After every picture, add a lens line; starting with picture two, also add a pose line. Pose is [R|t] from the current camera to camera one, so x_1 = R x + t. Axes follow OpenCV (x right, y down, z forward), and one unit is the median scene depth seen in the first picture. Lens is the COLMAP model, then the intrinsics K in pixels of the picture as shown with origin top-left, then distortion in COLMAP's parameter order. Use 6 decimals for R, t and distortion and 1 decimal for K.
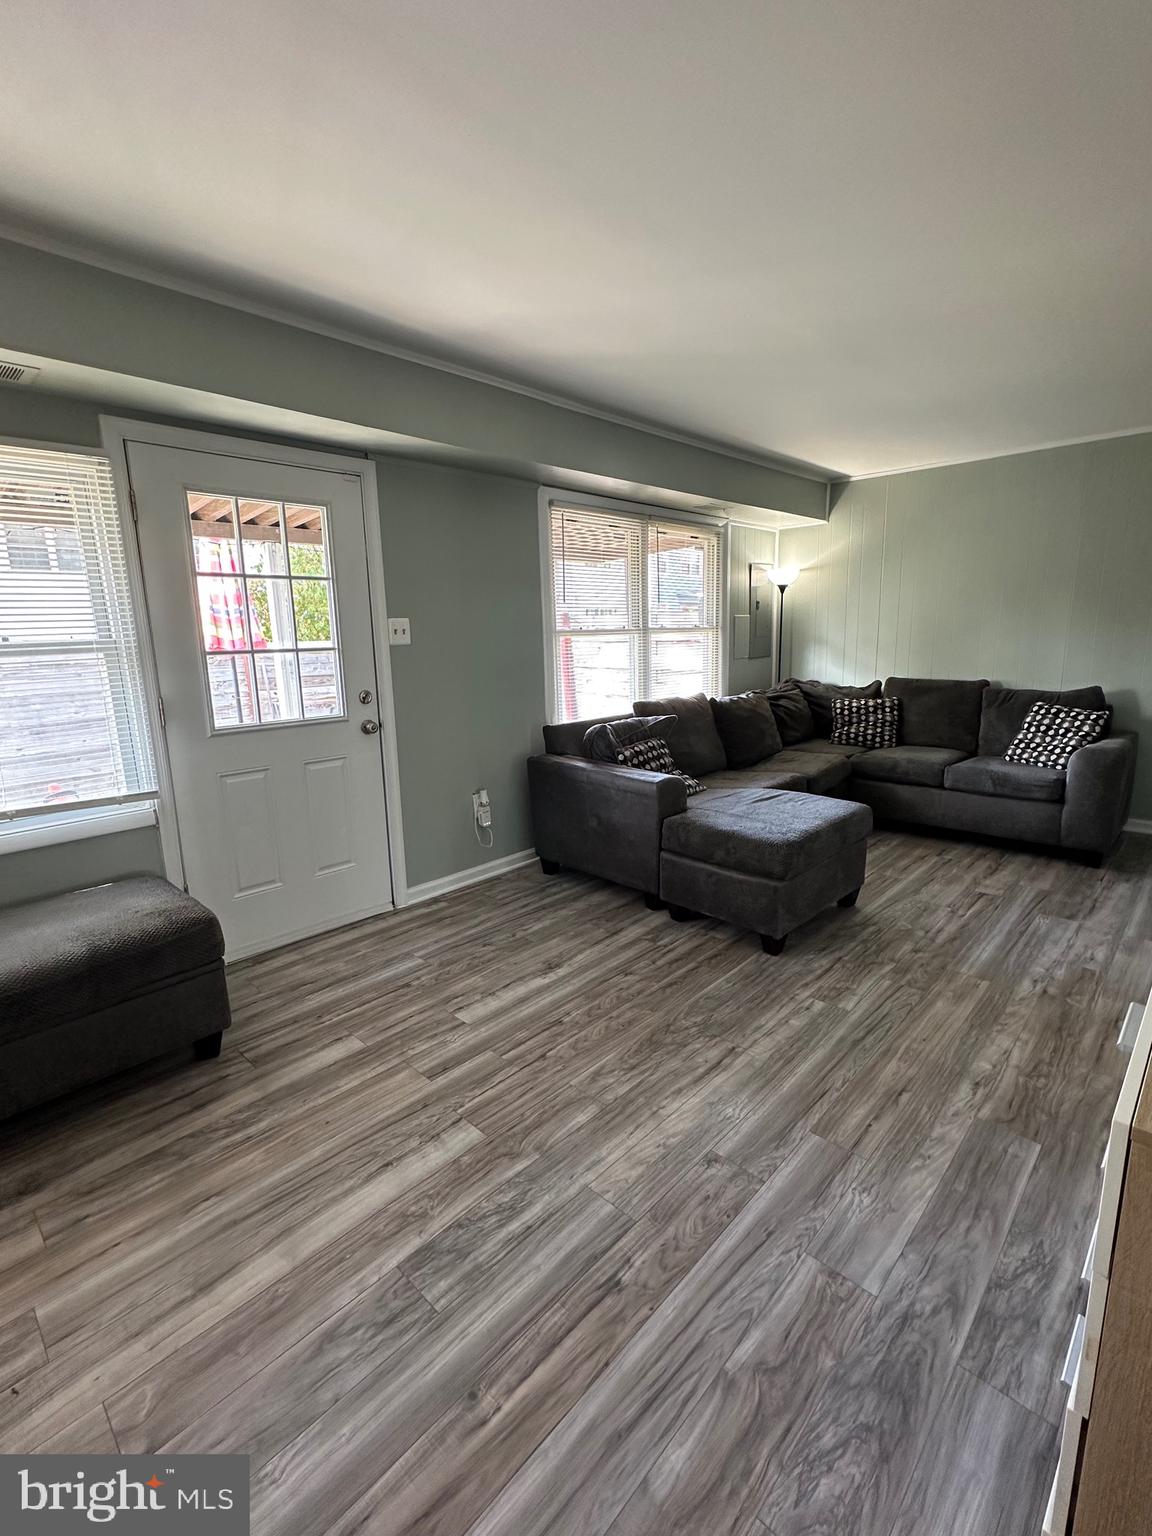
lens RADIAL K [[688.5, 0, 575.1], [0, 688.5, 766.3], [0, 0, 1]] dist [-0.001454, 0.000627]
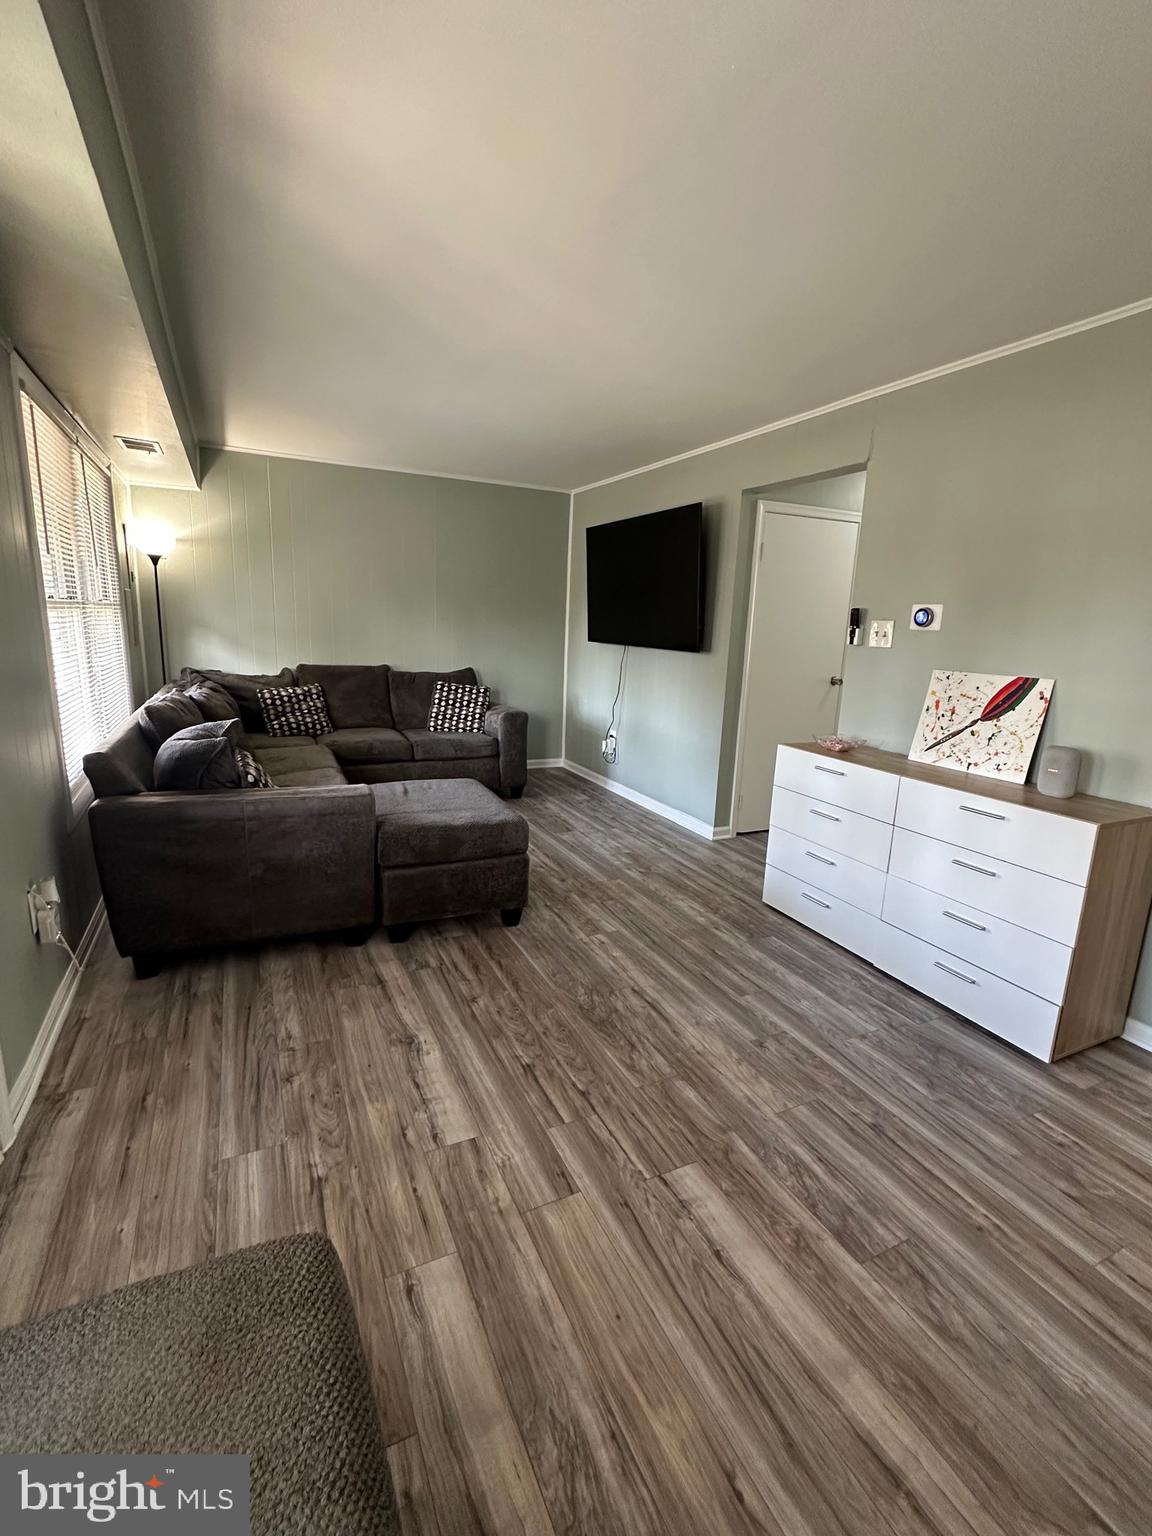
lens RADIAL K [[688.5, 0, 577.9], [0, 688.5, 764.4], [0, 0, 1]] dist [-0.001454, 0.000627]
pose [[0.349308, -0.155506, 0.924014, -0.764218], [0.136757, 0.984034, 0.113908, -0.099065], [-0.926974, 0.086576, 0.364997, 0.600112]]
